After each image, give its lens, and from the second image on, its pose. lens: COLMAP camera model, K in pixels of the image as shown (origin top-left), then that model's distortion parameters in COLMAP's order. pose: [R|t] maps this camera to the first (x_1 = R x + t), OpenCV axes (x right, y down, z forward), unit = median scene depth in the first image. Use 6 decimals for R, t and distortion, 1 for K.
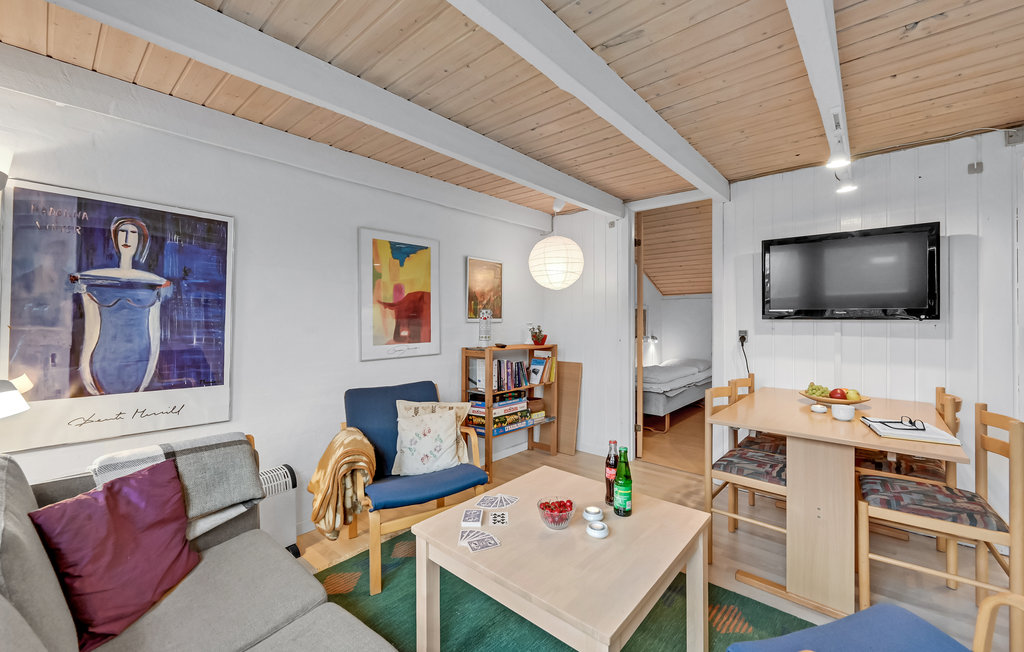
lens RADIAL K [[410.8, 0, 516.8], [0, 410.8, 317.2], [0, 0, 1]] dist [-0.000254, 0.000081]
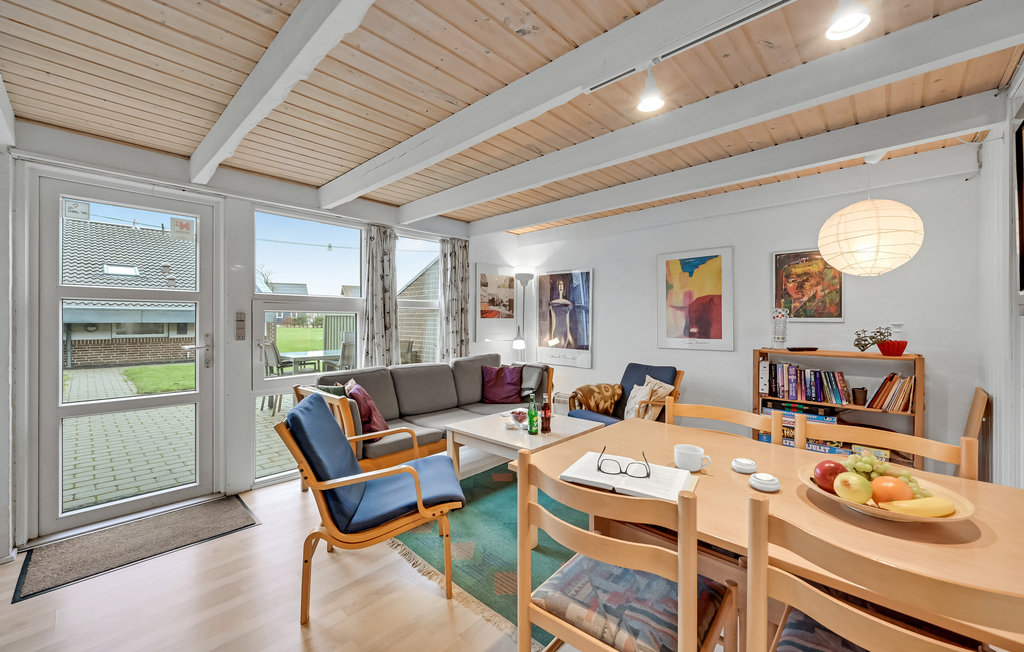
lens RADIAL K [[404.1, 0, 514.6], [0, 404.1, 319.3], [0, 0, 1]] dist [0.000291, 0.000129]
pose [[-0.033752, -0.002597, -0.999427, 0.974475], [0.002937, 0.999992, -0.002697, 0.008198], [0.999426, -0.003026, -0.033744, 0.501625]]
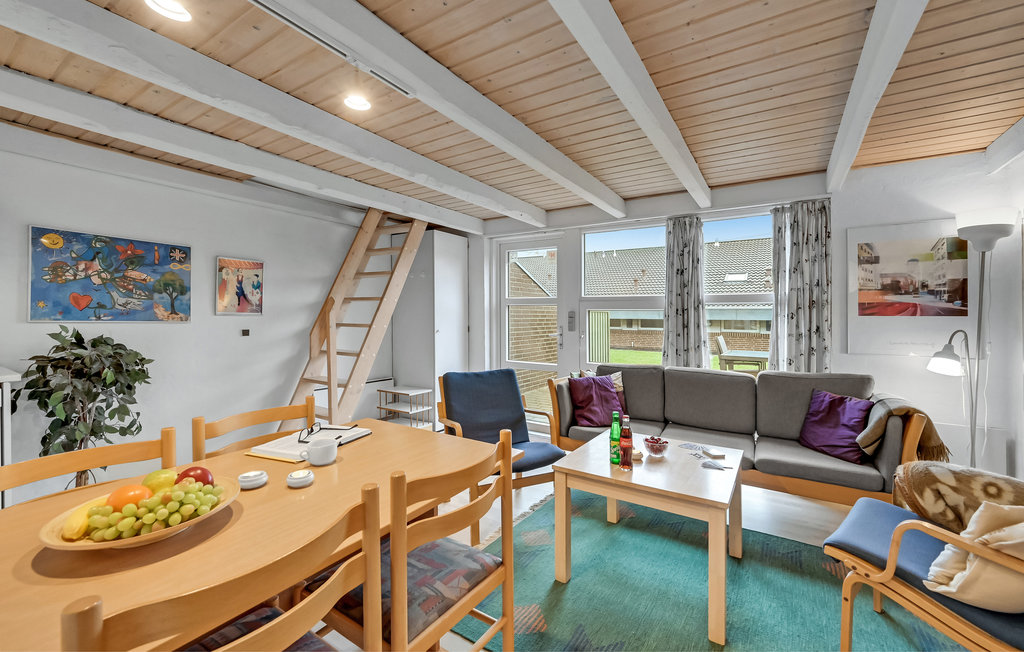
lens RADIAL K [[416.6, 0, 527.4], [0, 416.6, 311.7], [0, 0, 1]] dist [-0.000584, -0.000058]
pose [[-0.986090, -0.009288, -0.165951, 0.383725], [-0.007139, 0.999883, -0.013546, 0.008865], [0.166057, -0.012173, -0.986041, 1.156976]]
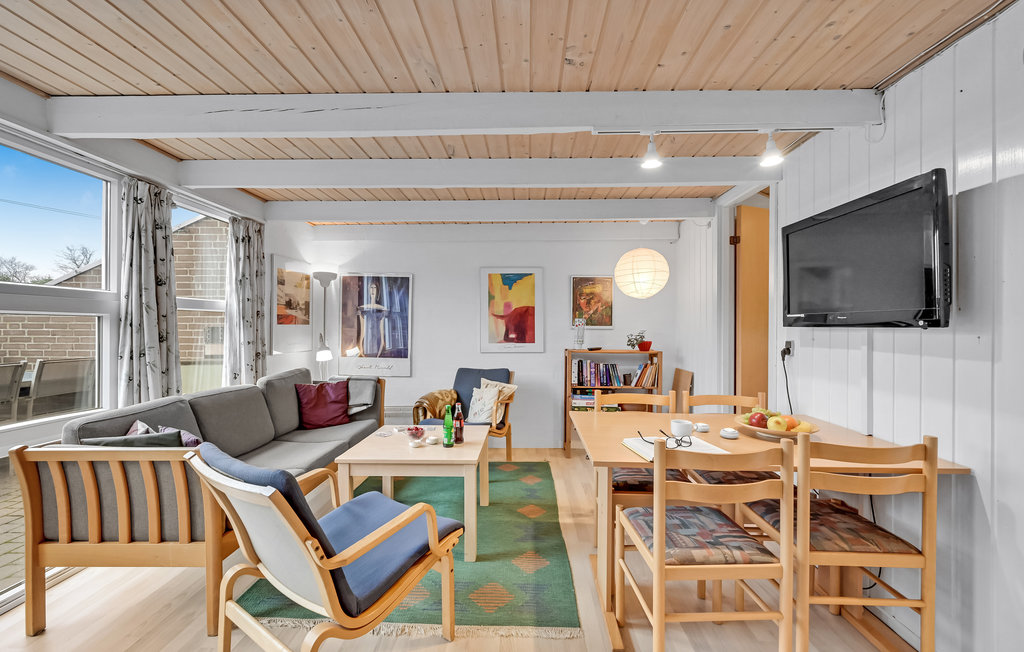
lens RADIAL K [[409.7, 0, 515.1], [0, 409.7, 325.3], [0, 0, 1]] dist [0.000178, -0.000014]
pose [[0.635461, 0.000161, -0.772133, 0.849030], [-0.000409, 1.000000, -0.000128, 0.001969], [0.772133, 0.000397, 0.635461, 0.093172]]
